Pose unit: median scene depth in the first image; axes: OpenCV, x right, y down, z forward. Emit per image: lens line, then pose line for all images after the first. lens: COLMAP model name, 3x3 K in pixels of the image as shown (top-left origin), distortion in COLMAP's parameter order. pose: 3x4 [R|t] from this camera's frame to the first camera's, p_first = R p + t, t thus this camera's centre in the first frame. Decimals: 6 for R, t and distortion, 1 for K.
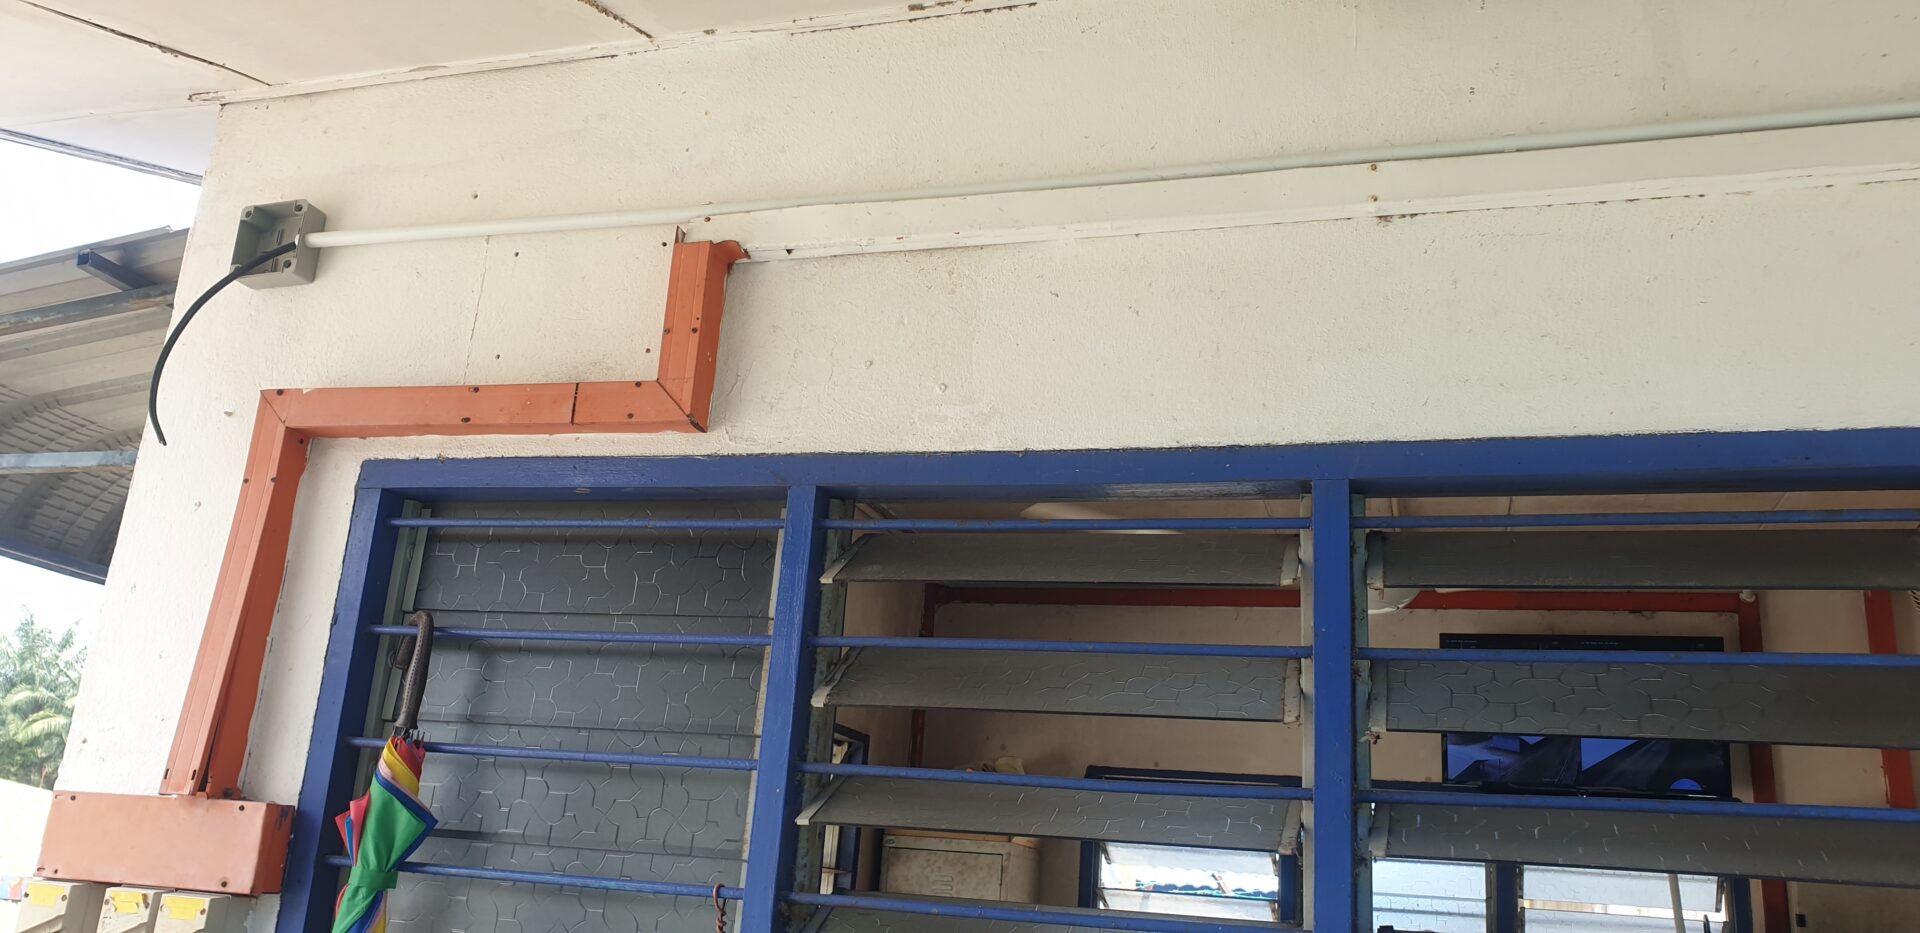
lens RADIAL K [[1526.9, 0, 960.0], [0, 1526.9, 466.5], [0, 0, 1]] dist [0.118641, -0.203616]
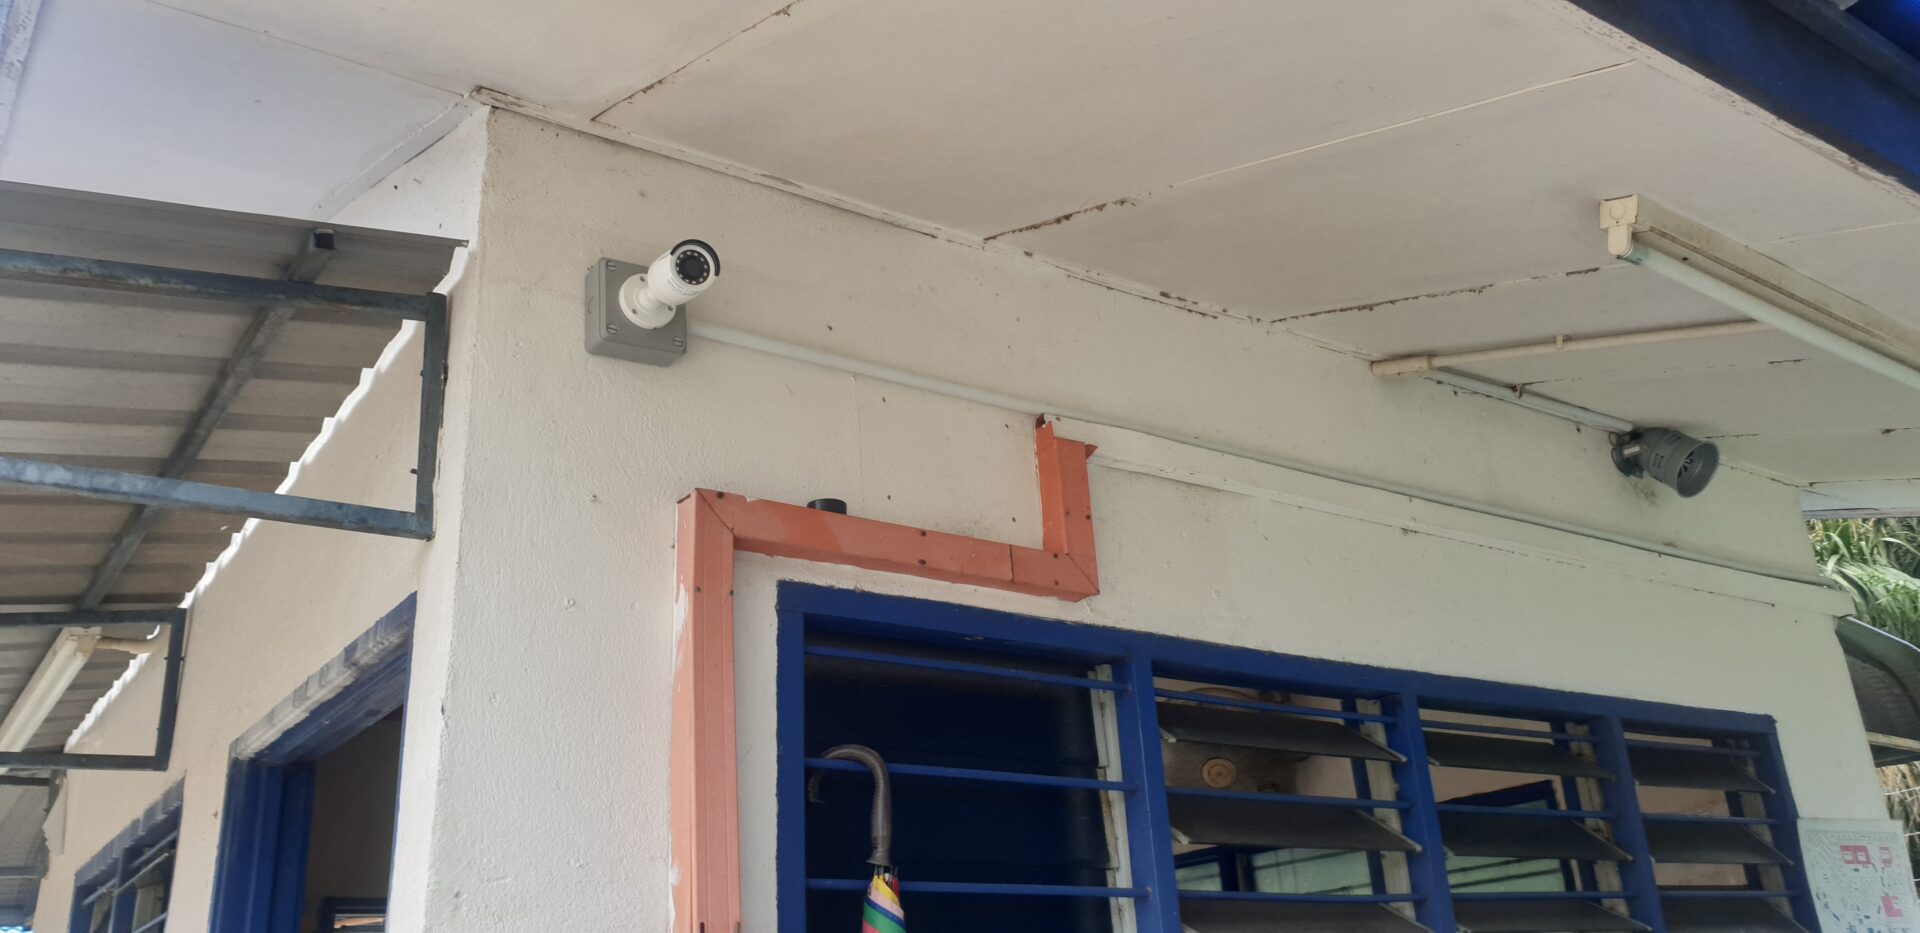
lens RADIAL K [[1432.1, 0, 960.0], [0, 1432.1, 466.5], [0, 0, 1]] dist [0.112289, 0.000305]
pose [[0.596361, 0.181721, 0.781876, -1.066780], [-0.128829, 0.983079, -0.130223, 0.028950], [-0.792311, -0.023068, 0.609682, 0.387614]]
